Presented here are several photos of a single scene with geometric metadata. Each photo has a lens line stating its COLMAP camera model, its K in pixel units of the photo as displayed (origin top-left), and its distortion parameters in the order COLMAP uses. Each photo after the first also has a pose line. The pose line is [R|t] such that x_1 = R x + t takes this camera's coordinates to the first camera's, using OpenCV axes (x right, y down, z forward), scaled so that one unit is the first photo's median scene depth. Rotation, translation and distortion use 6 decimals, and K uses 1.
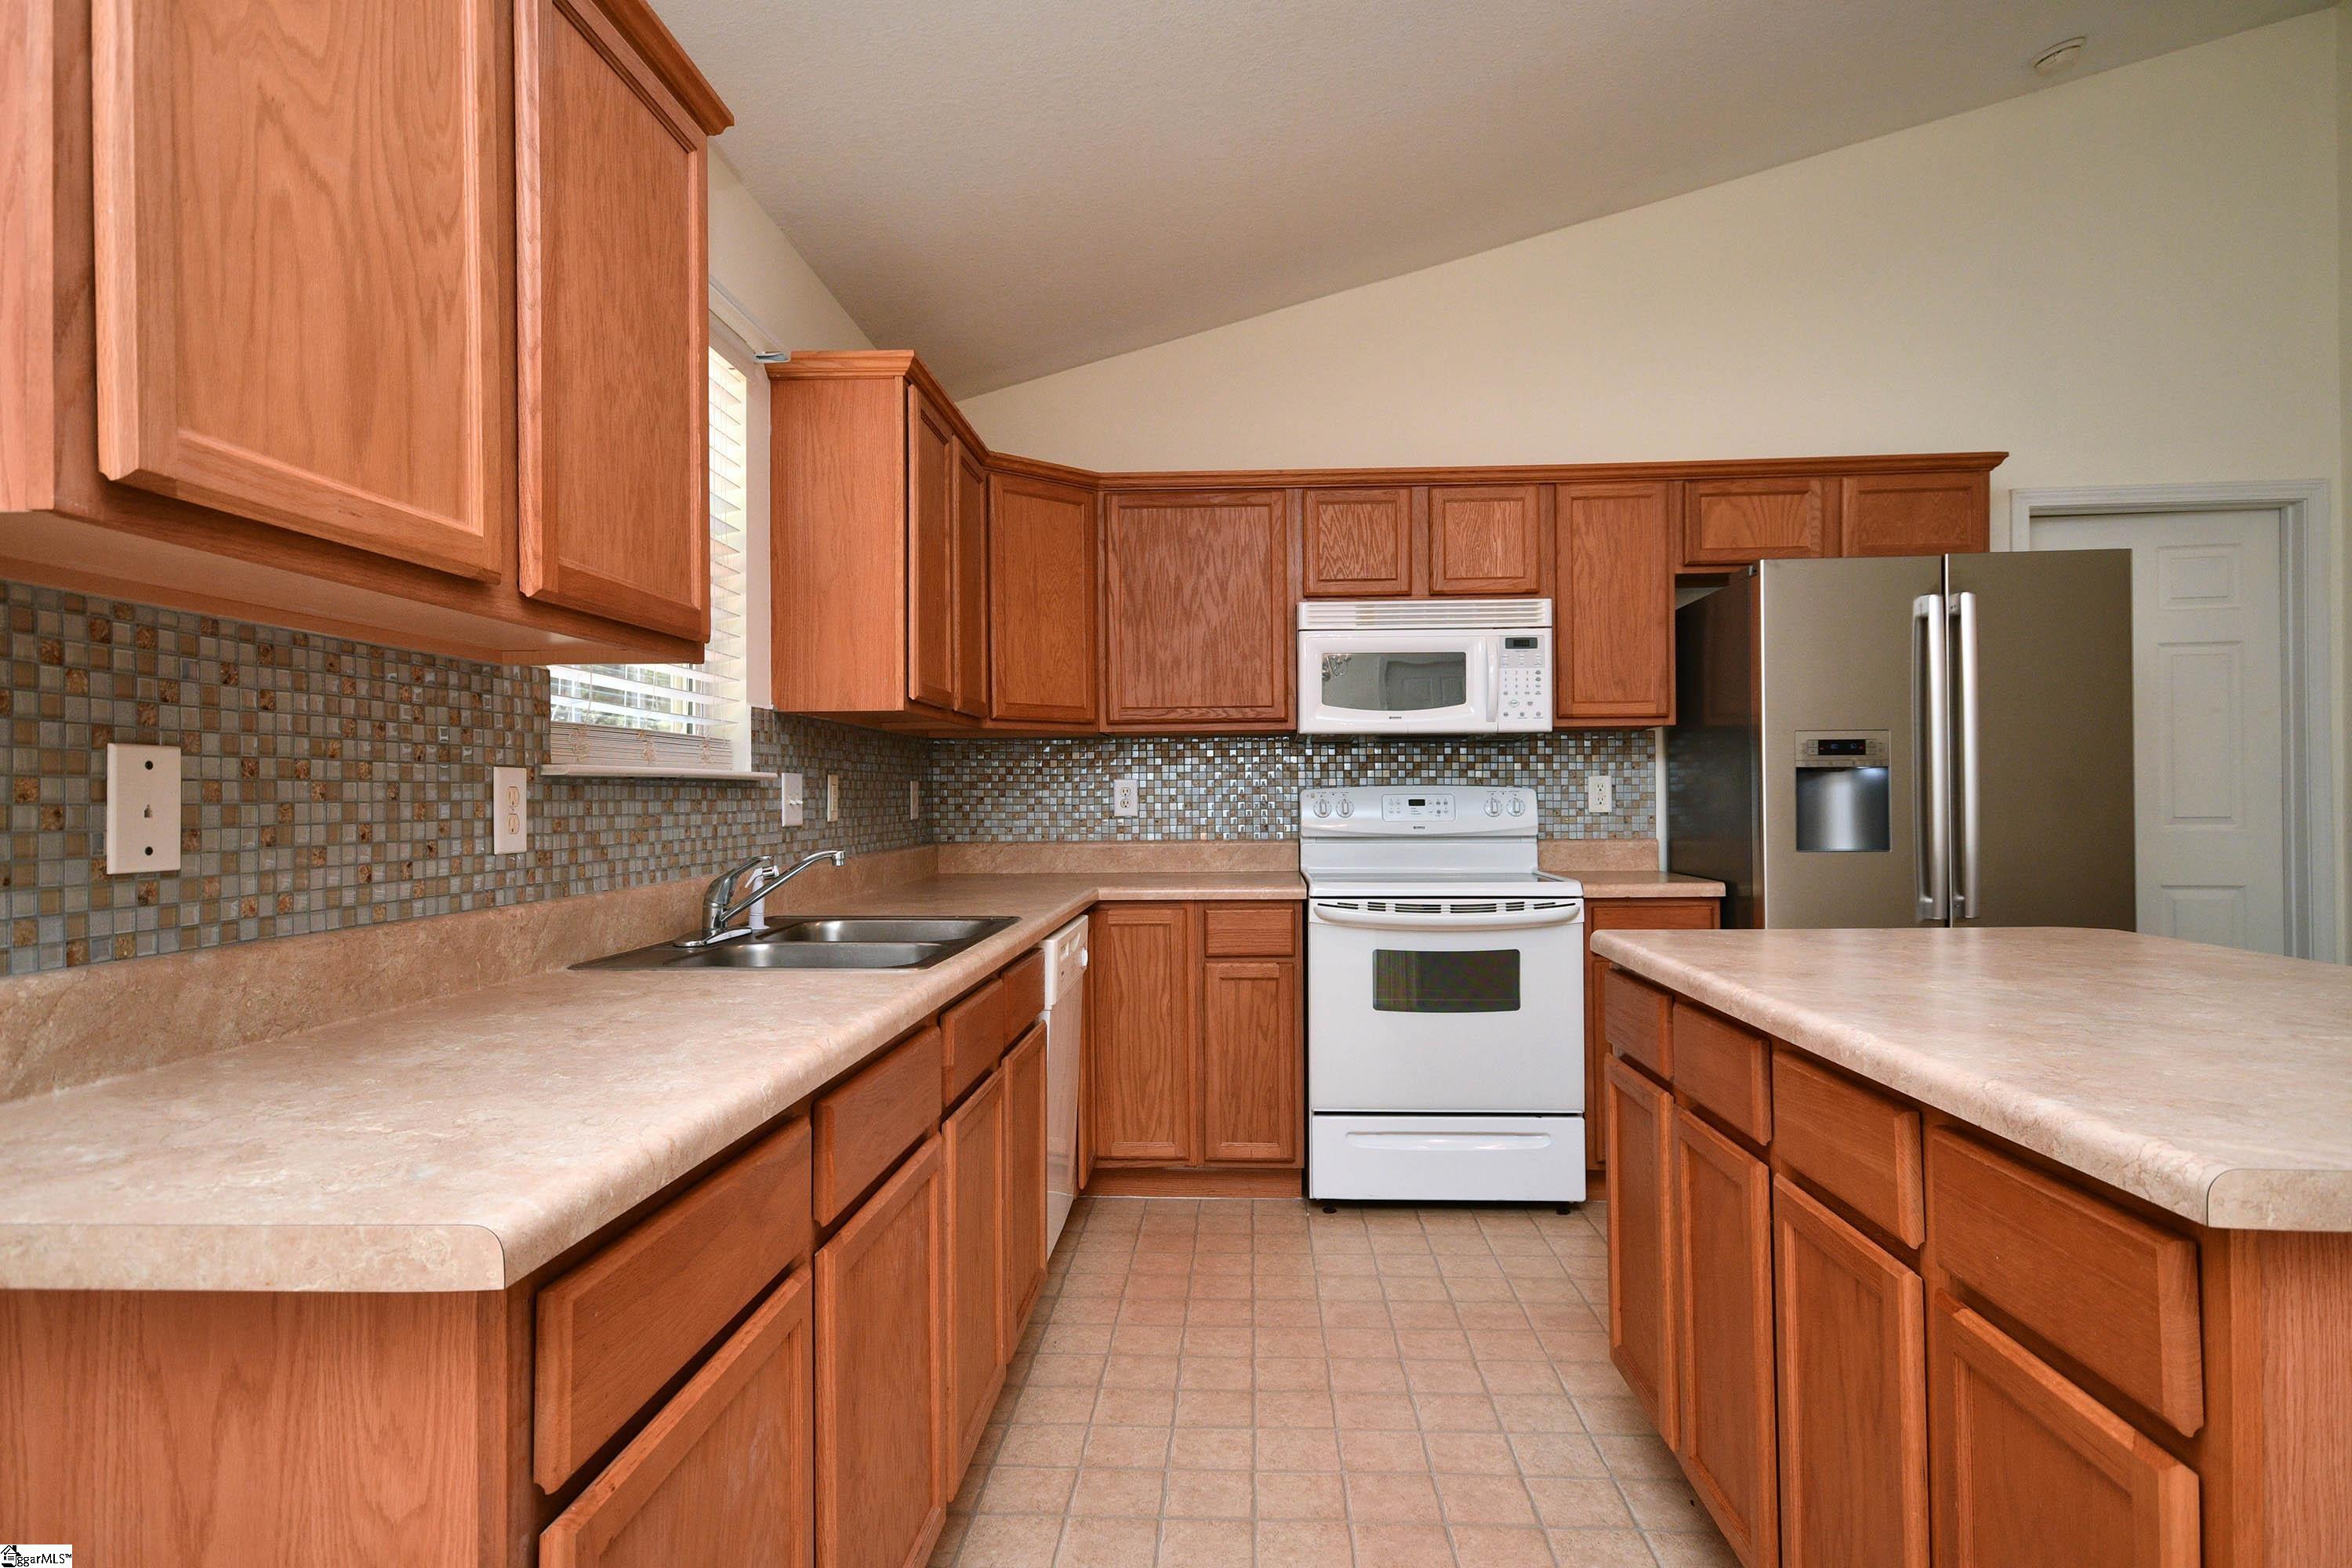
lens RADIAL K [[1305.0, 0, 1105.4], [0, 1305.0, 780.8], [0, 0, 1]] dist [0.006295, -0.000337]
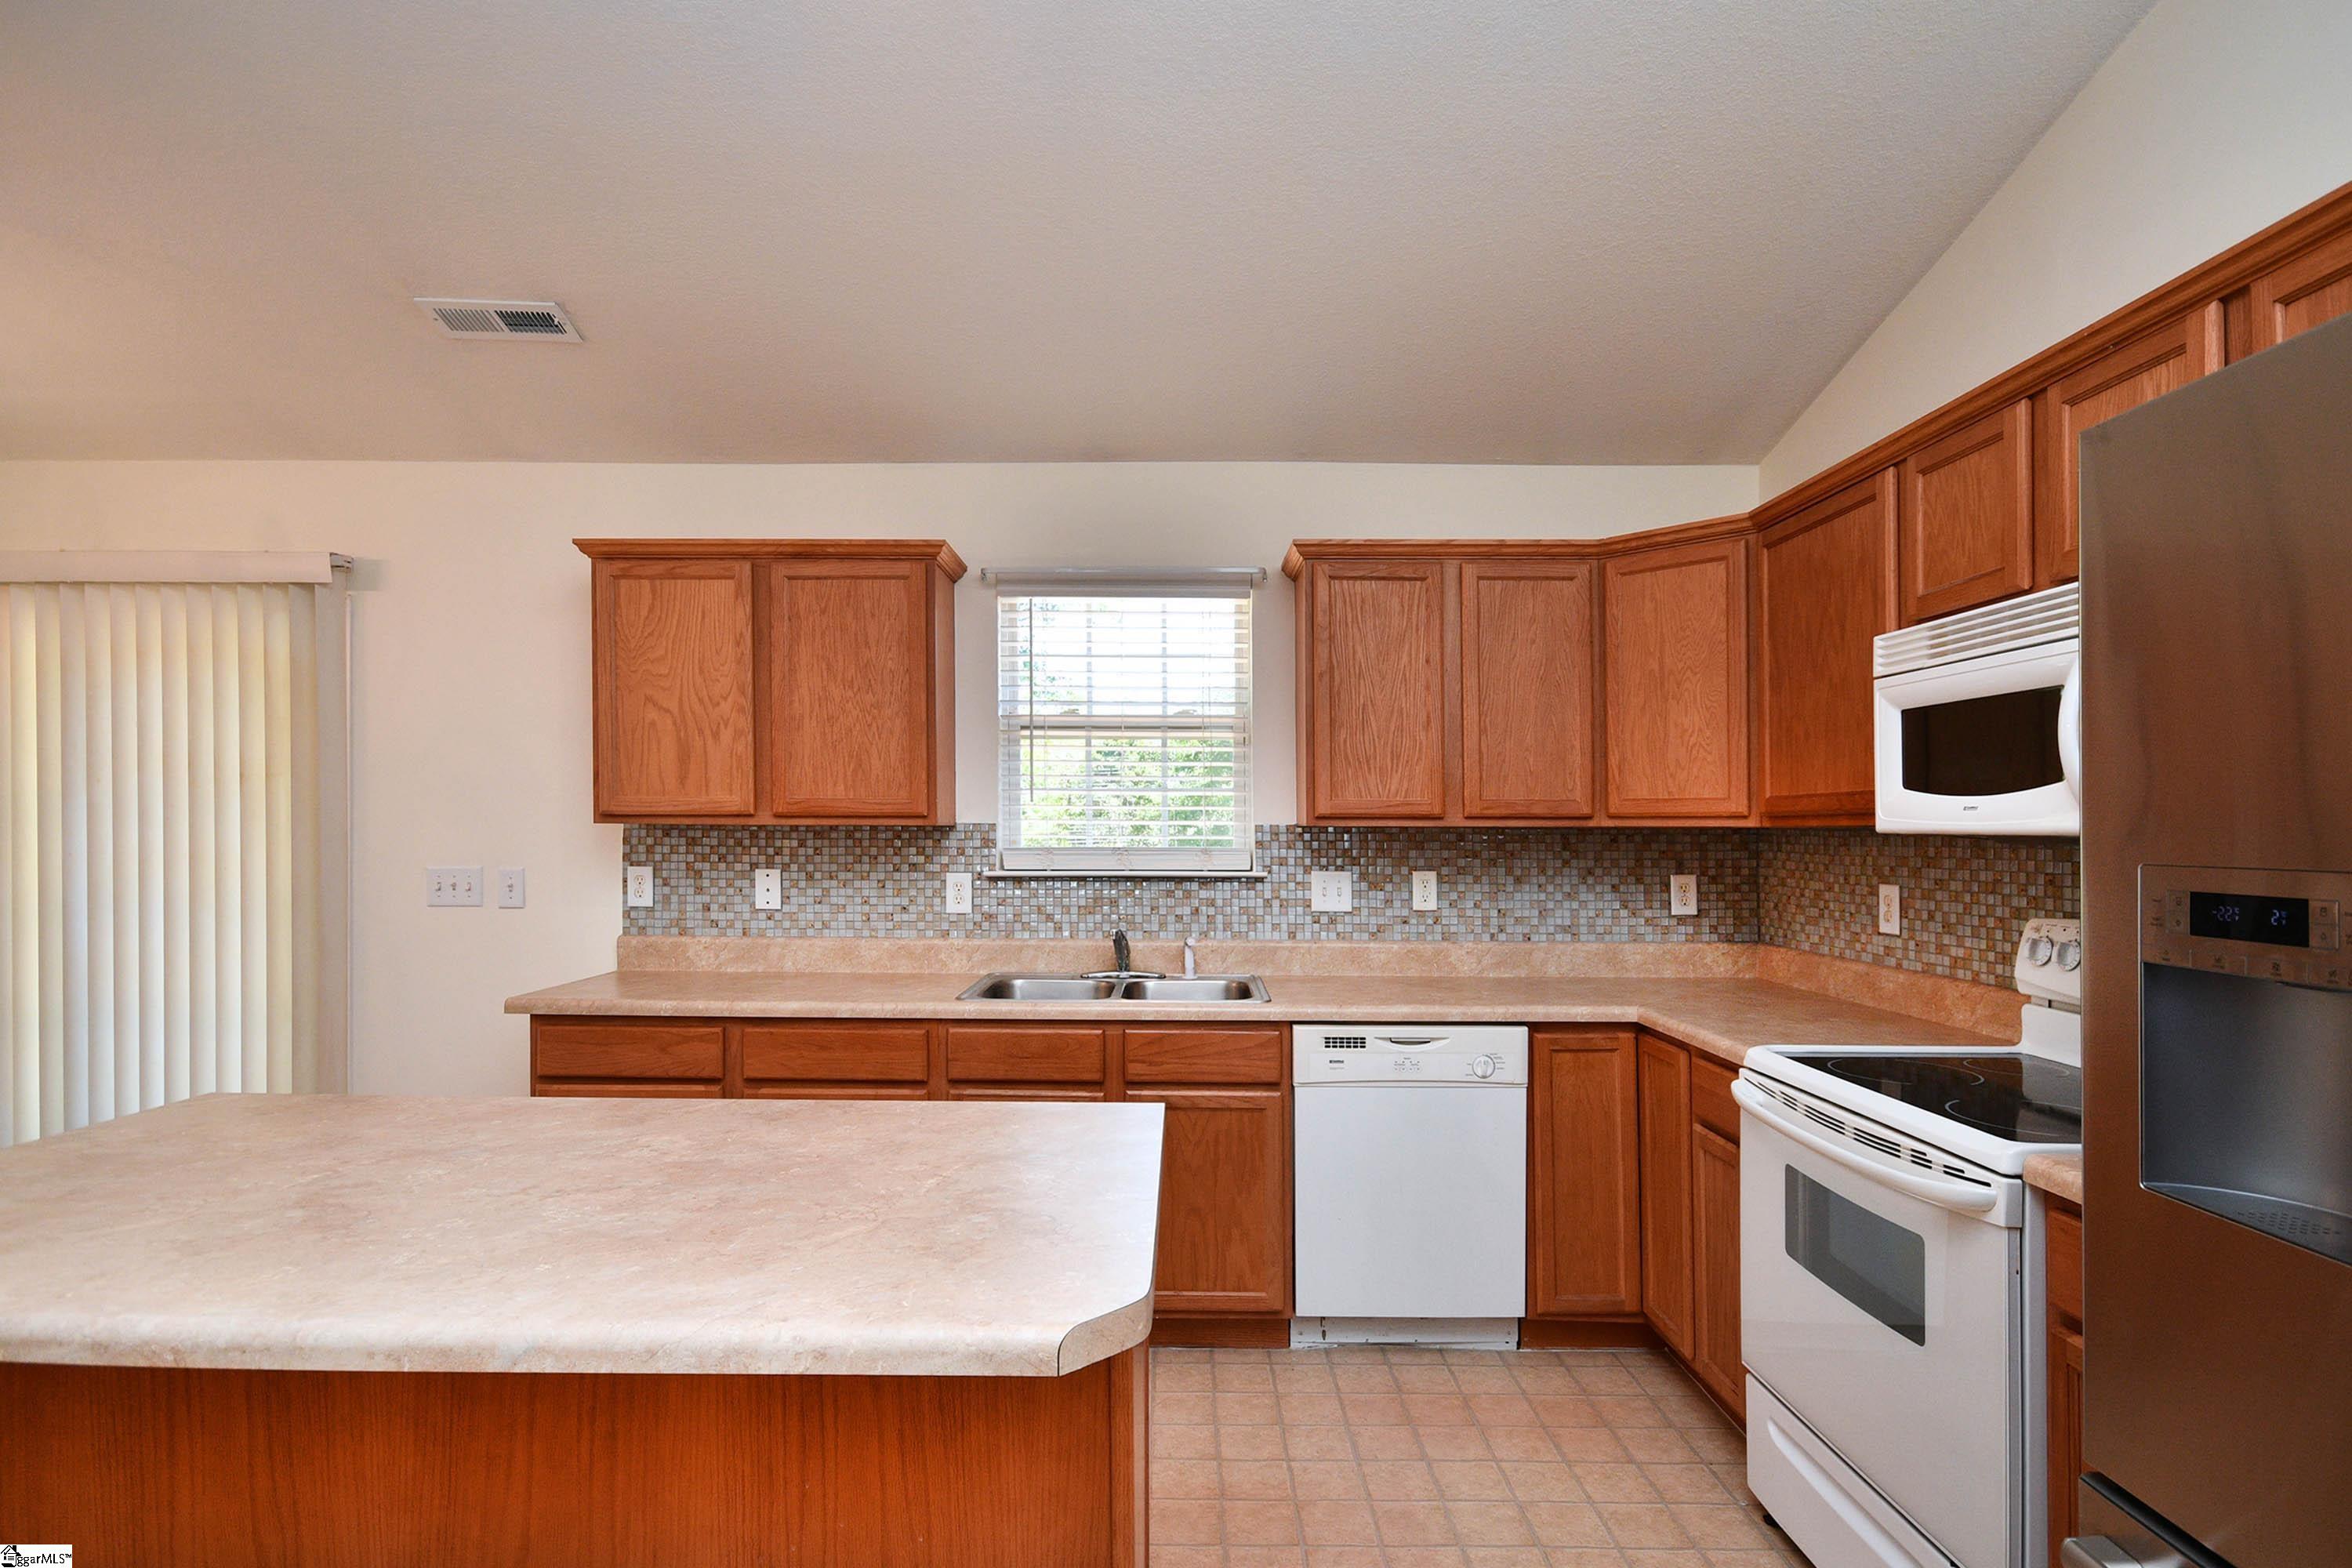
lens RADIAL K [[1138.6, 0, 1179.2], [0, 1138.6, 804.4], [0, 0, 1]] dist [0.002423, -0.005044]
pose [[0.080956, -0.016963, -0.996573, 1.476403], [0.007595, 0.999837, -0.016402, -0.092167], [0.996689, -0.006241, 0.081072, 1.252942]]
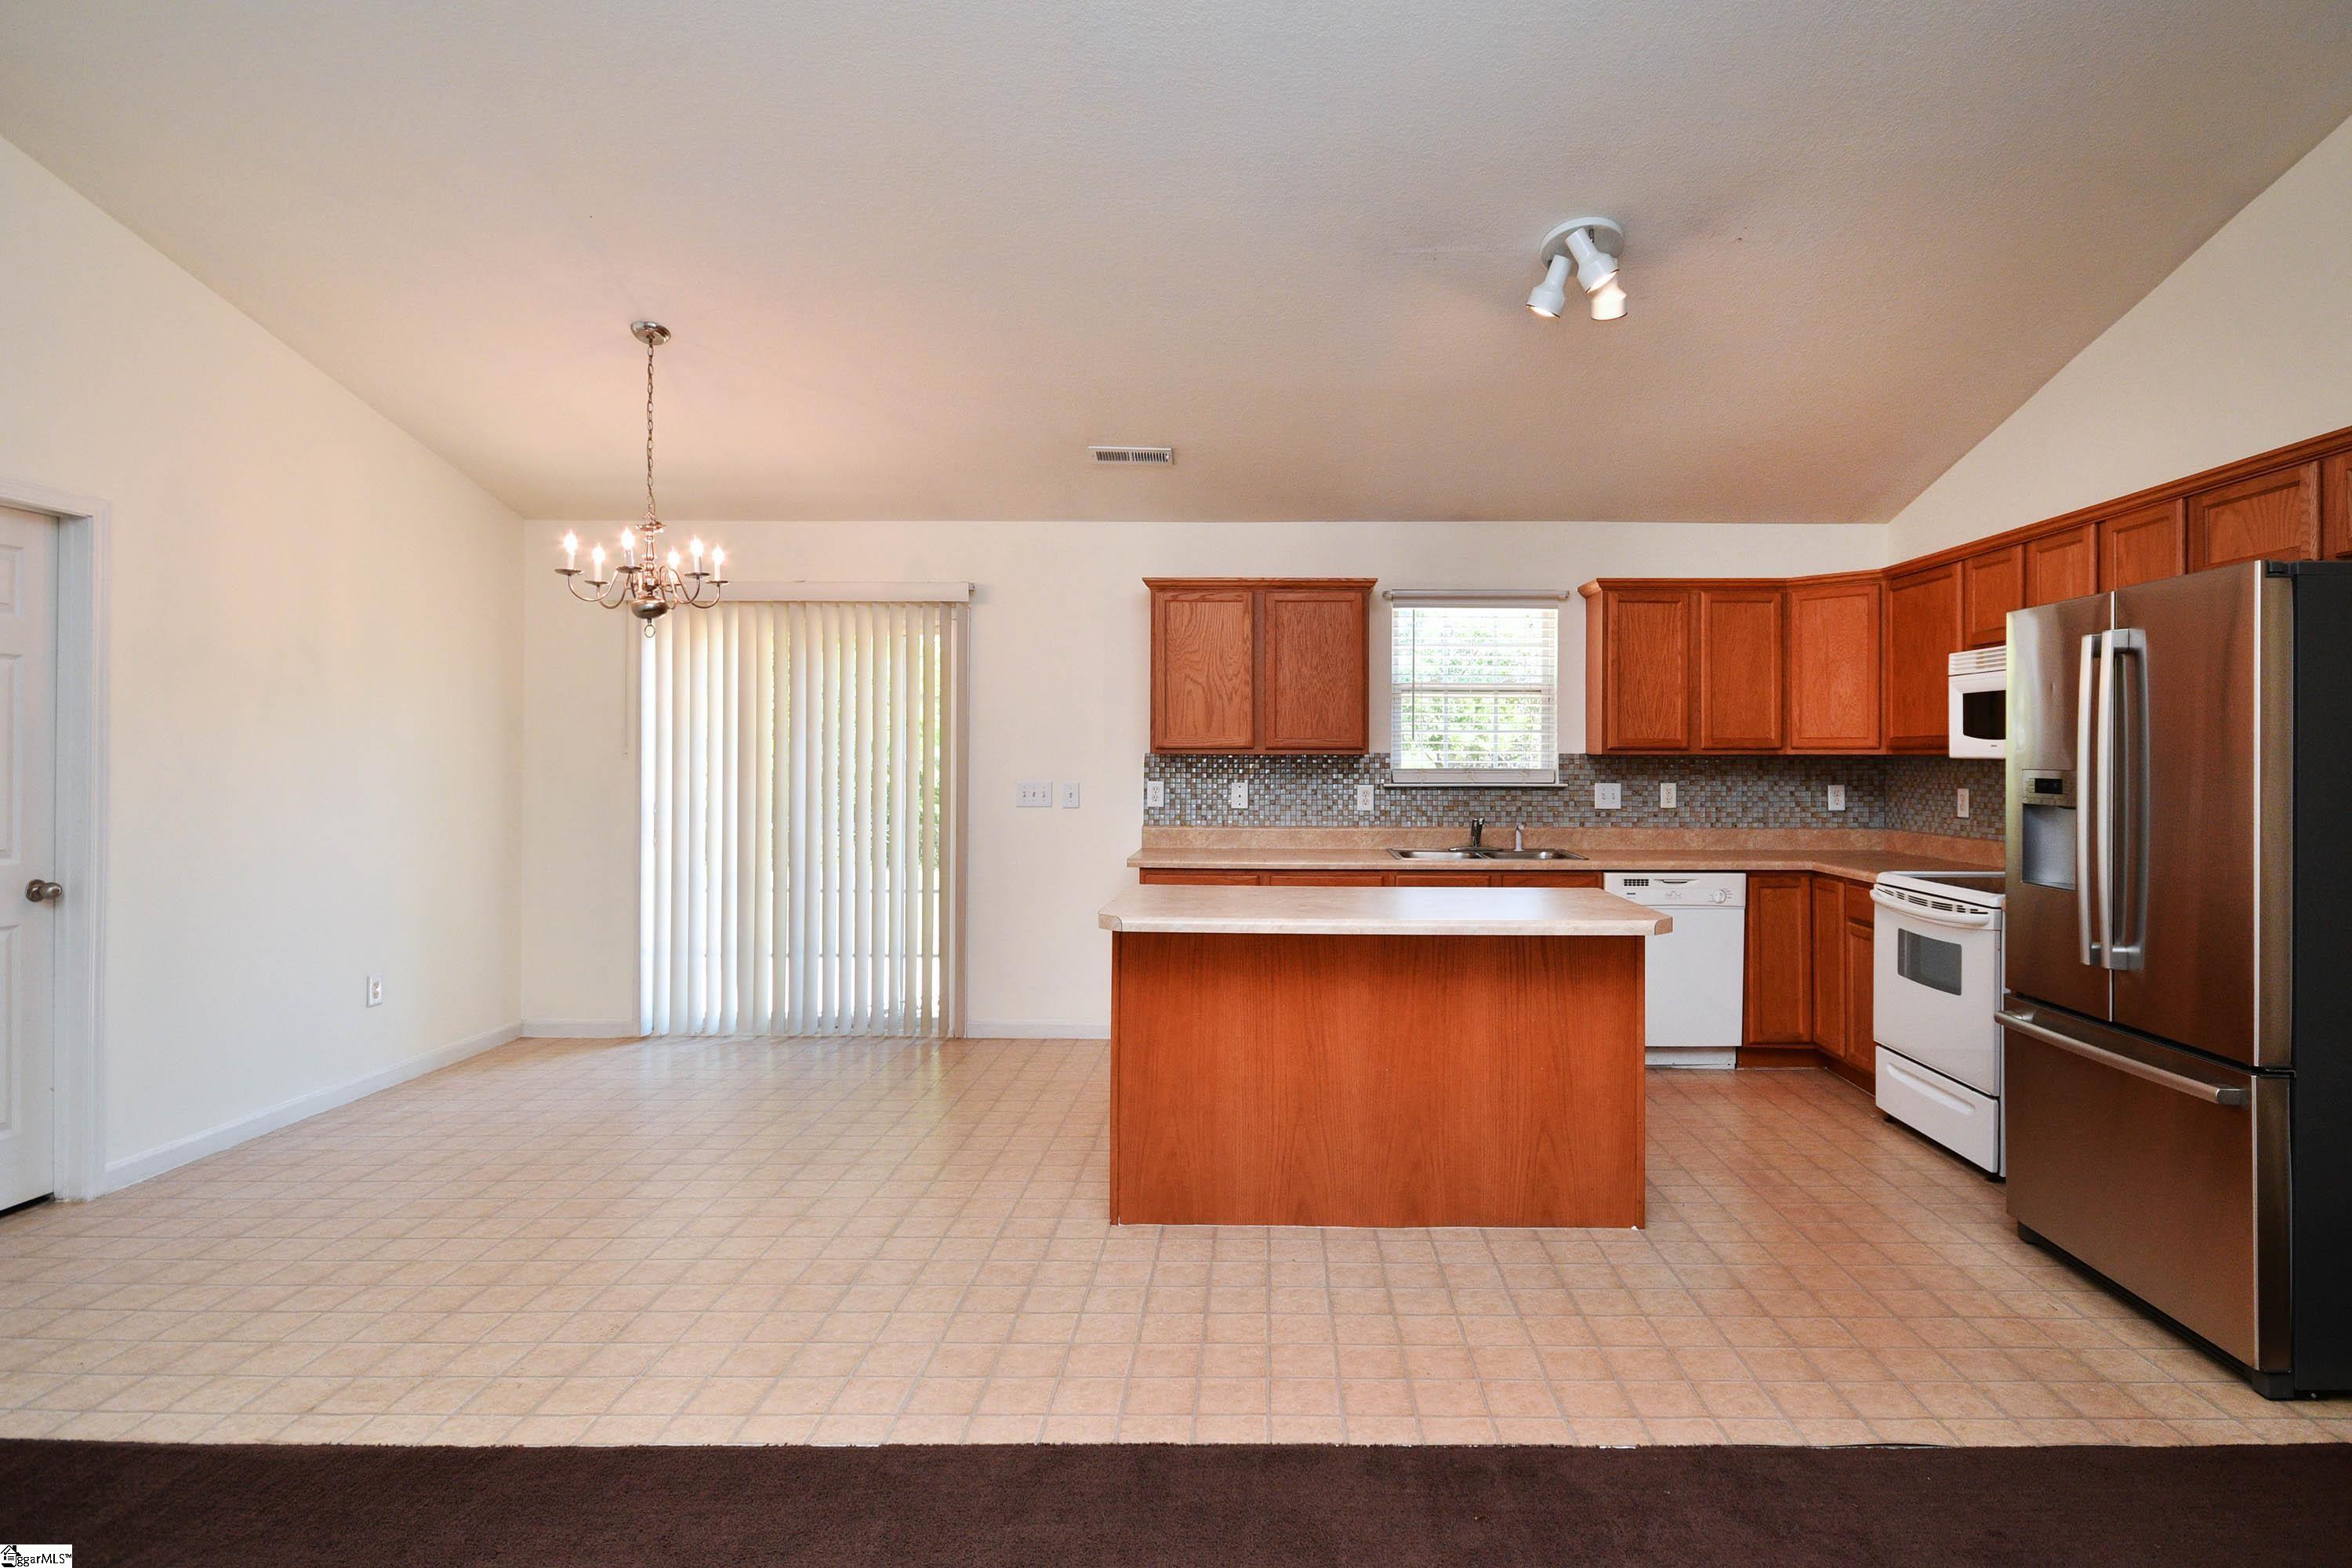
lens RADIAL K [[1186.7, 0, 1239.0], [0, 1186.7, 756.5], [0, 0, 1]] dist [0.001981, -0.001305]
pose [[0.051456, 0.007261, -0.998649, 2.633230], [0.010293, 0.999917, 0.007801, -0.113120], [0.998622, -0.010681, 0.051377, 0.546116]]
